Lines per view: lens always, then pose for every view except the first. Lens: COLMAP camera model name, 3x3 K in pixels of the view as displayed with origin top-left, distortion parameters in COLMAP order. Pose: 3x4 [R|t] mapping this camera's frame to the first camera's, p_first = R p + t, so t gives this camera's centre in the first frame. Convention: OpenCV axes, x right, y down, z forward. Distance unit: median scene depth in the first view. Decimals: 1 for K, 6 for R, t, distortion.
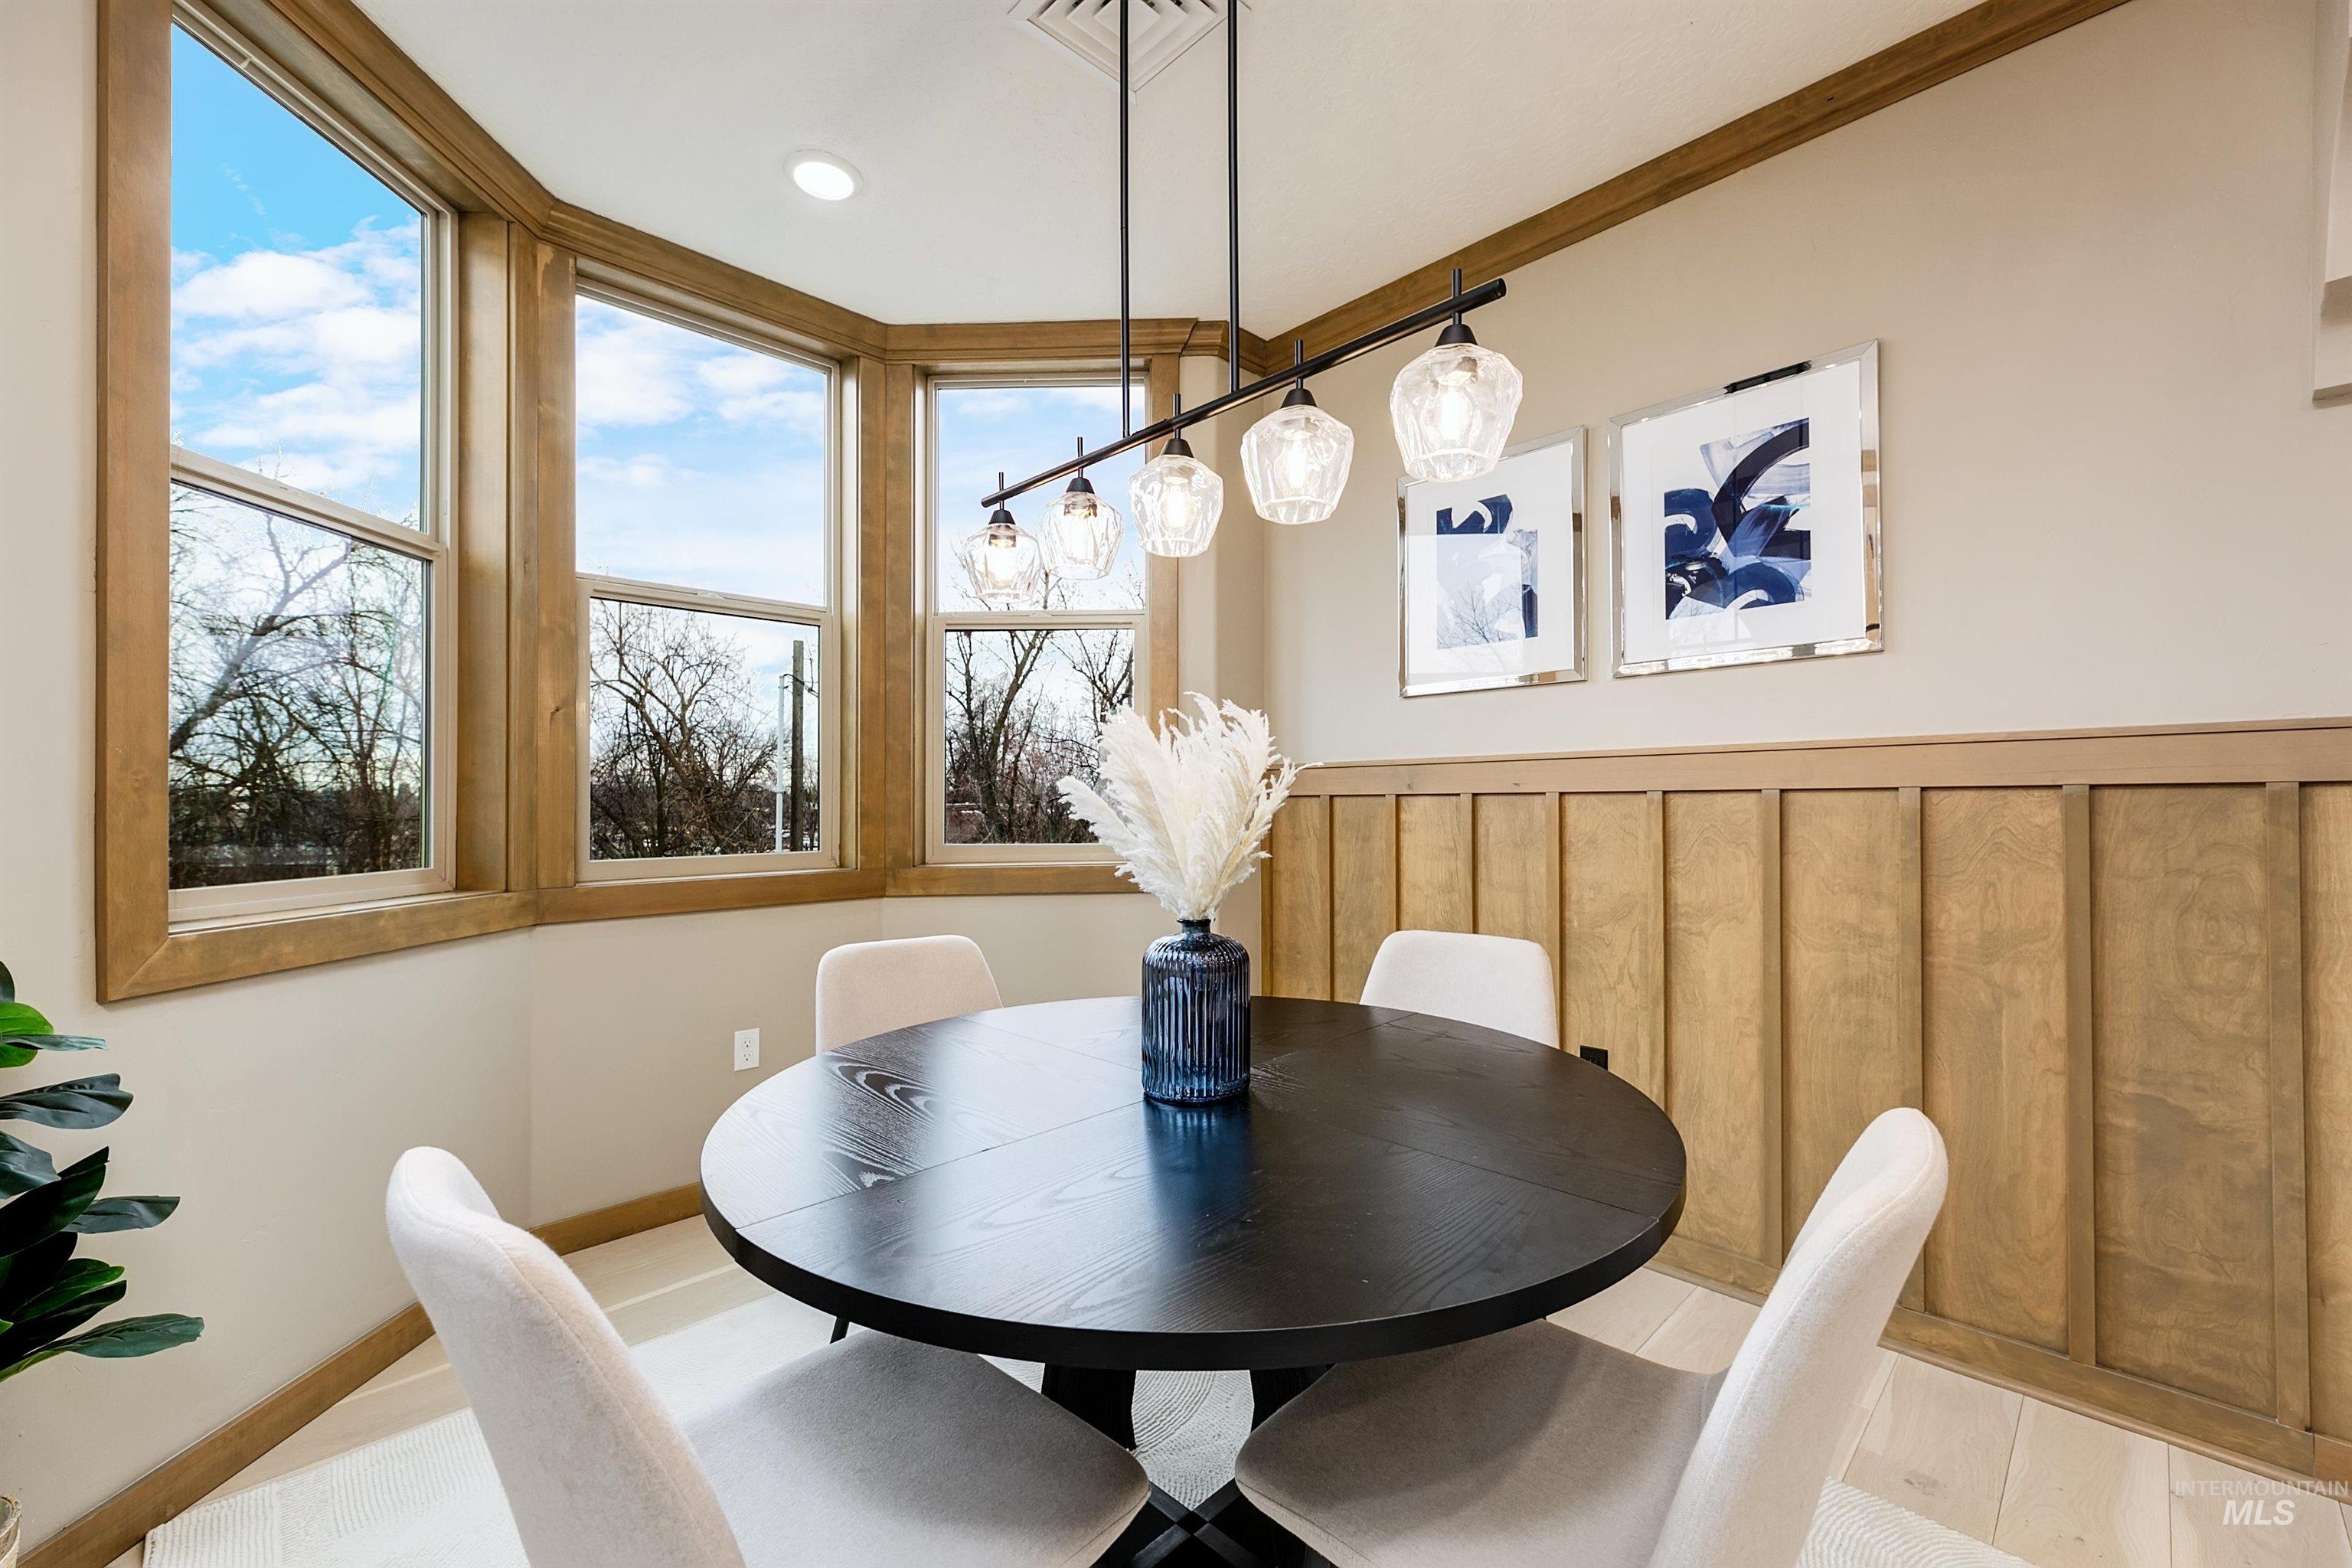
lens RADIAL K [[949.5, 0, 1175.2], [0, 949.5, 812.5], [0, 0, 1]] dist [0.001455, 0.000122]
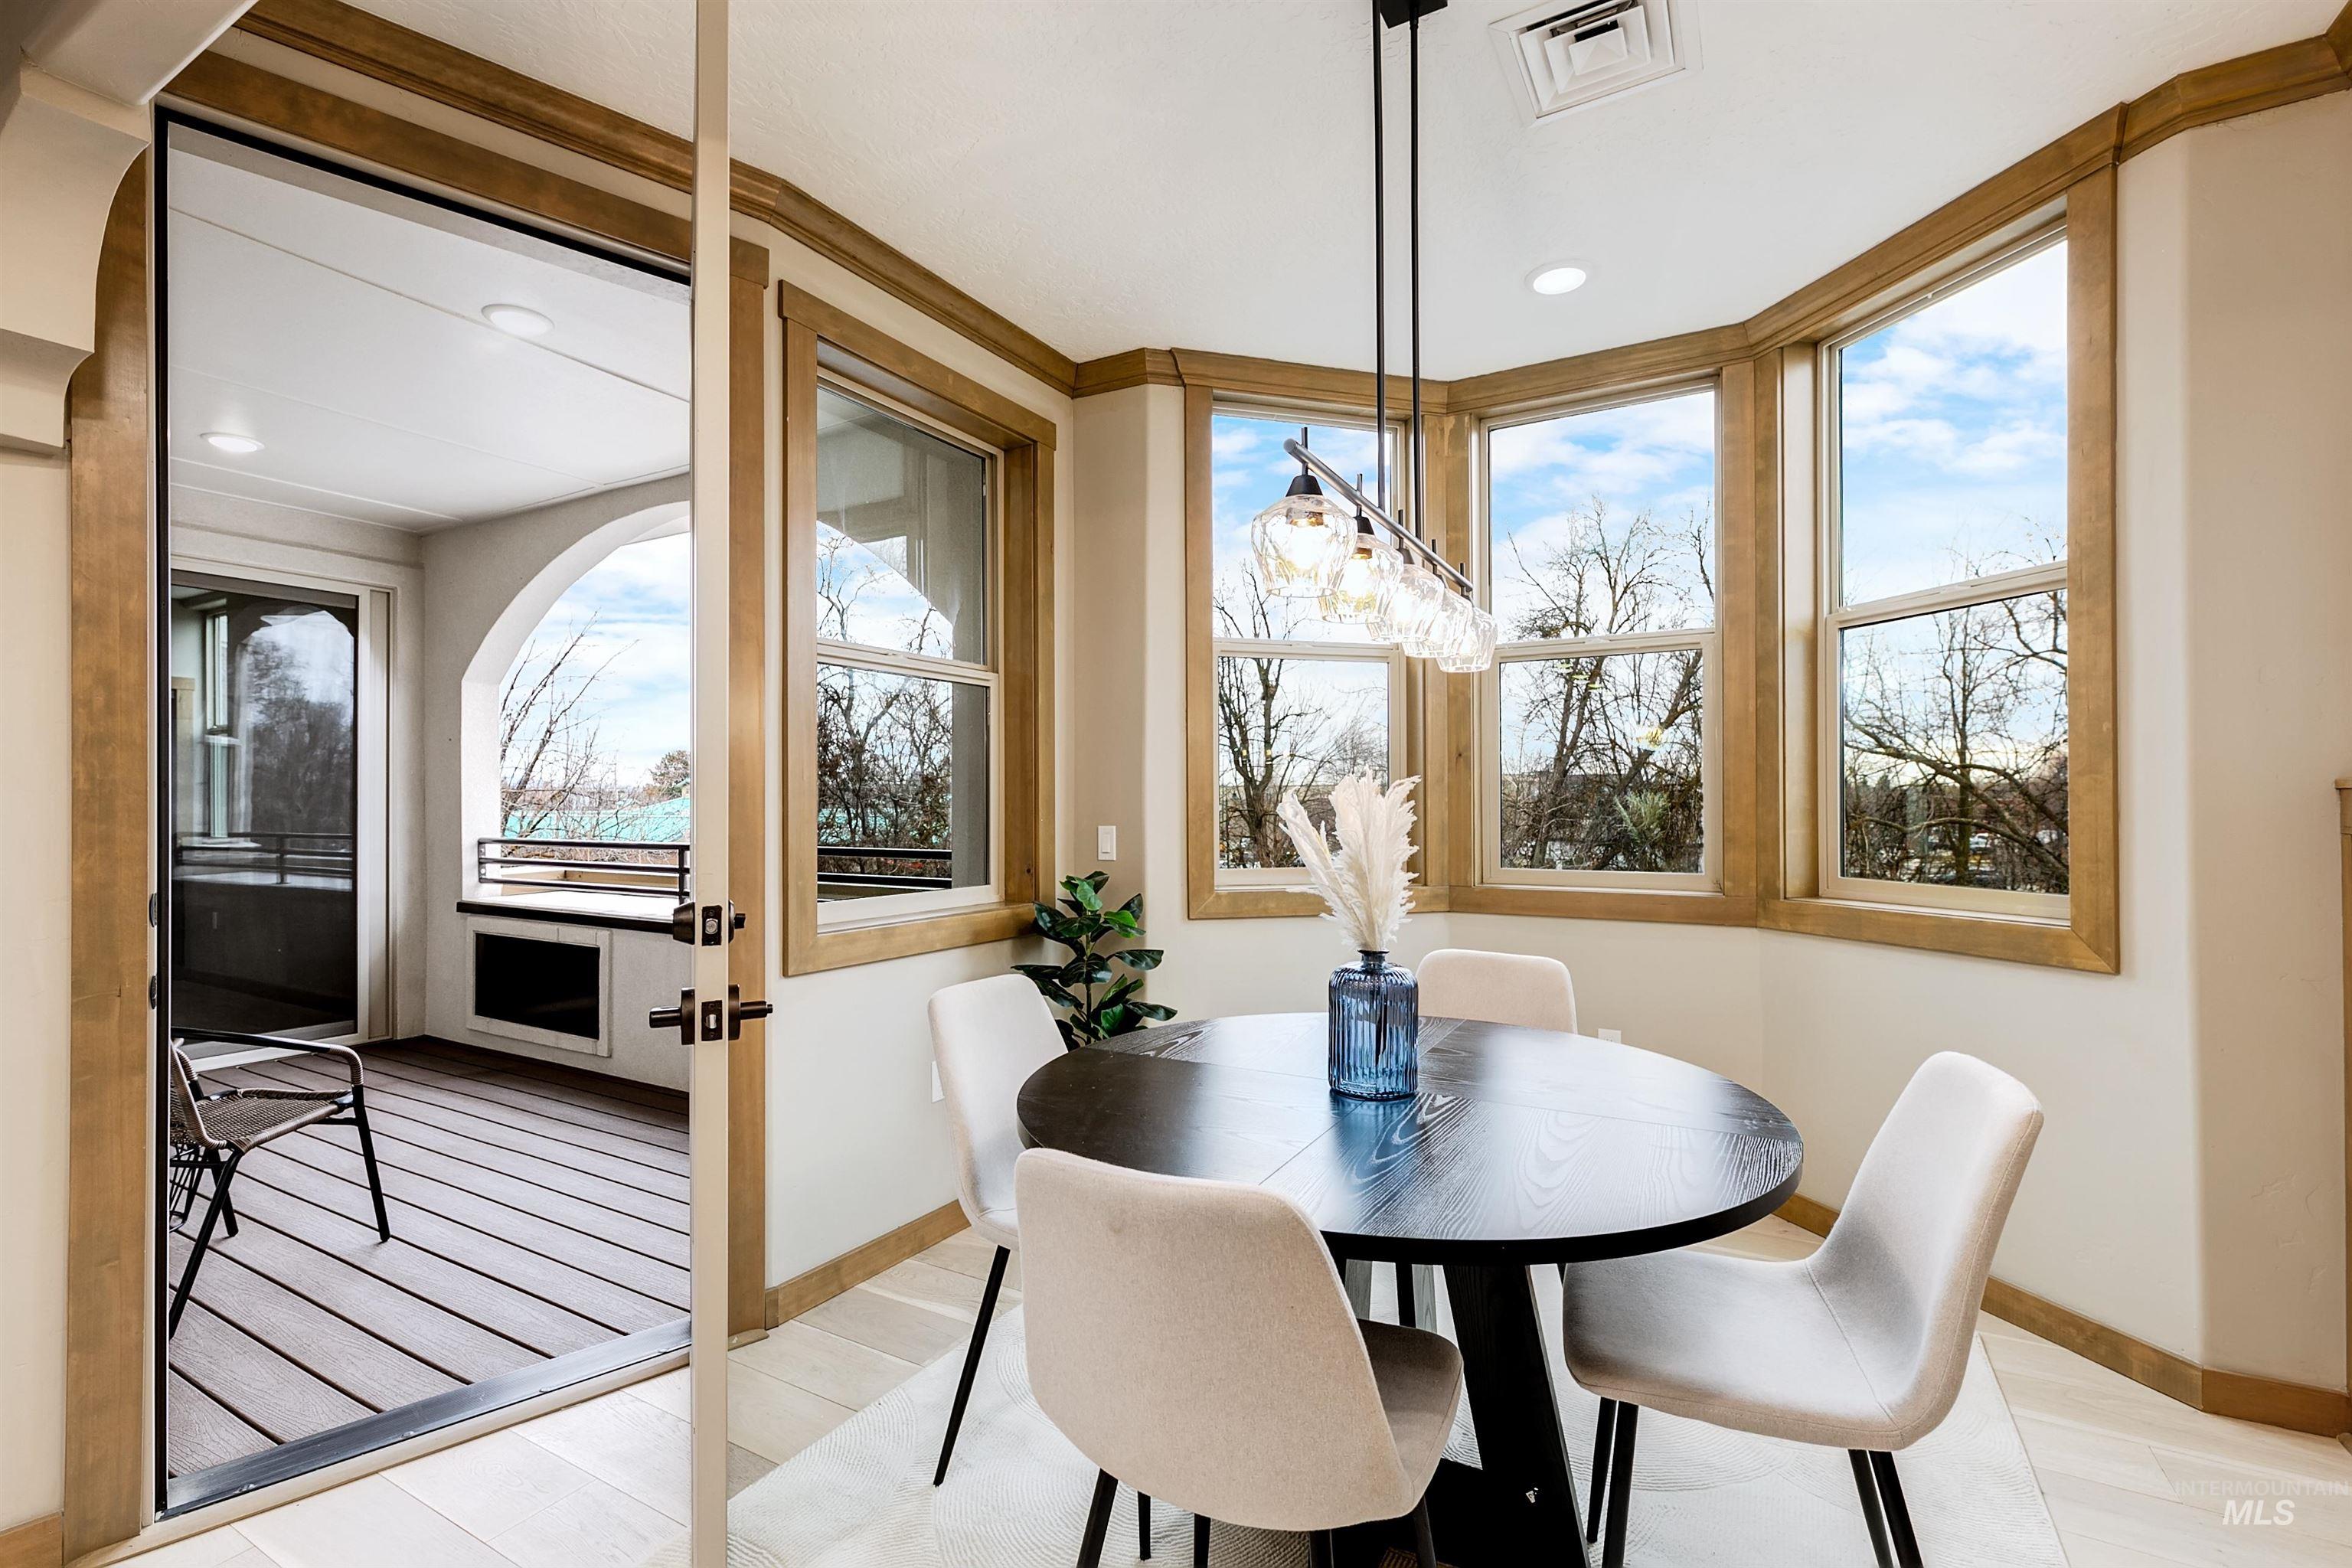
lens RADIAL K [[1017.1, 0, 1186.5], [0, 1017.1, 792.2], [0, 0, 1]] dist [0.000320, -0.000362]
pose [[0.280269, -0.003054, -0.959917, 0.678589], [-0.011637, 0.999911, -0.006579, -0.042425], [0.959851, 0.013014, 0.280209, 0.252287]]
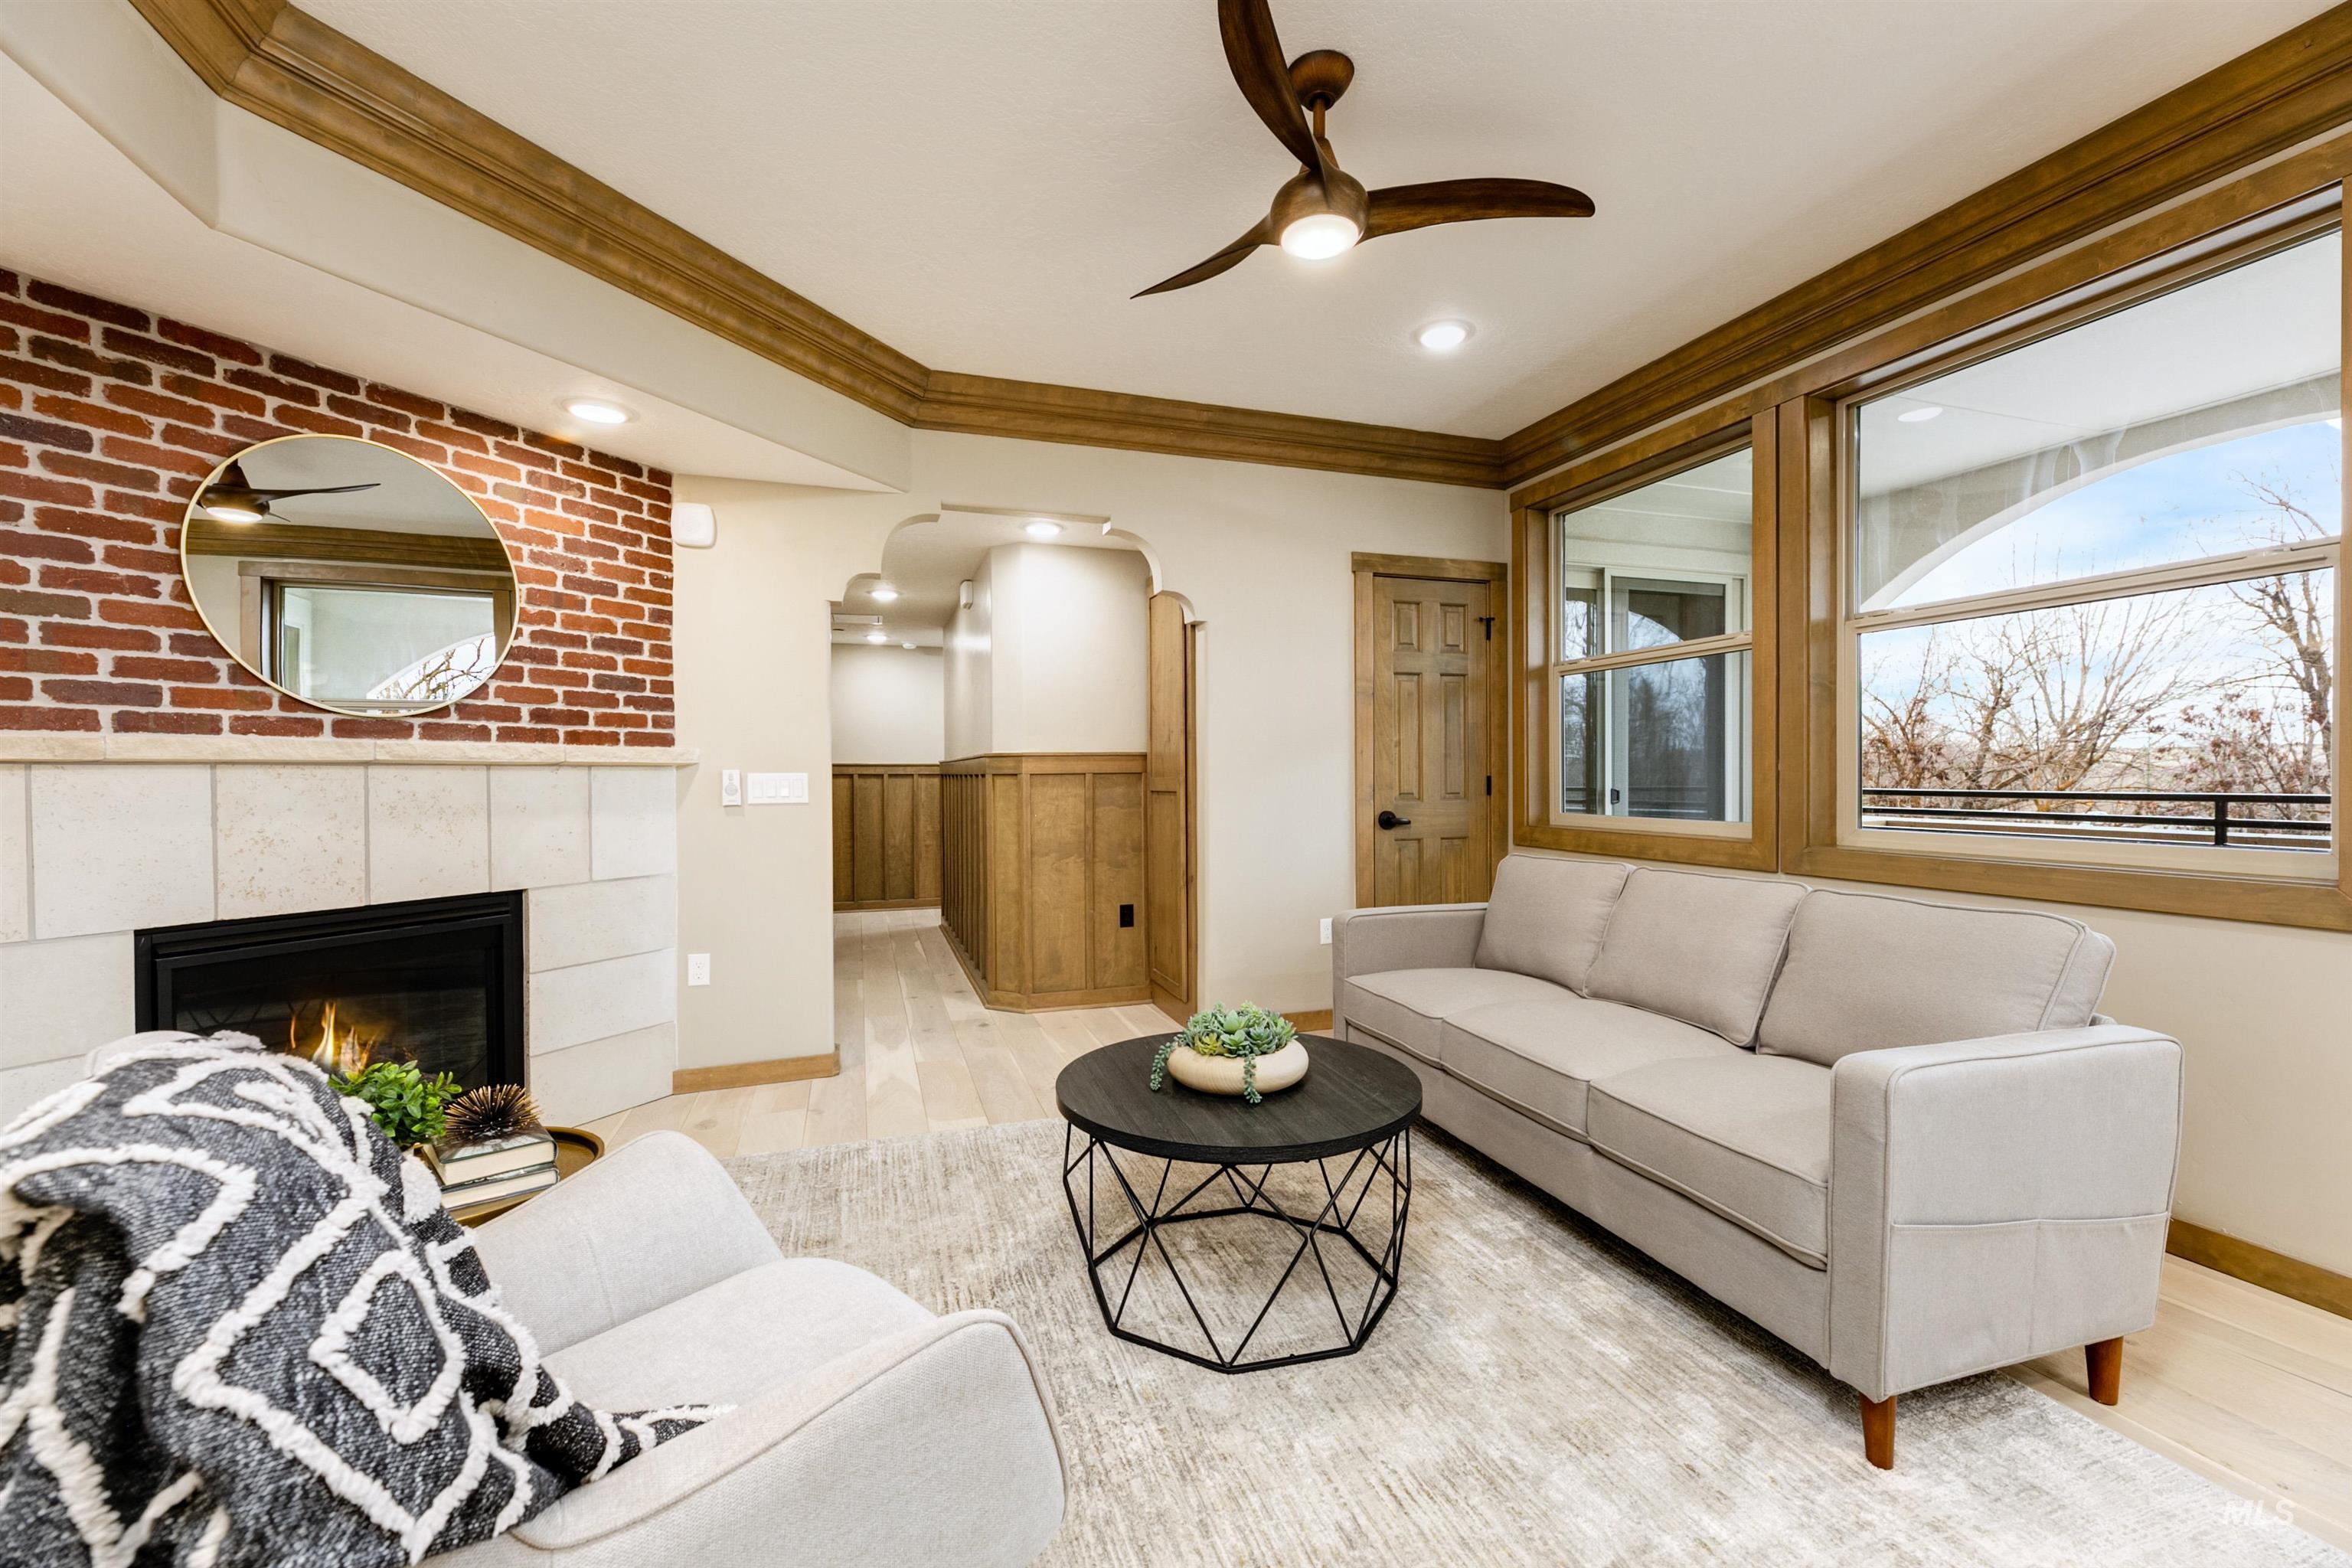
lens RADIAL K [[946.2, 0, 1167.4], [0, 946.2, 789.9], [0, 0, 1]] dist [-0.000975, -0.000588]
pose [[-0.429764, 0.025139, -0.902591, 0.891513], [-0.001992, 0.999584, 0.028789, 0.002069], [0.902939, 0.014170, -0.429534, -1.149437]]
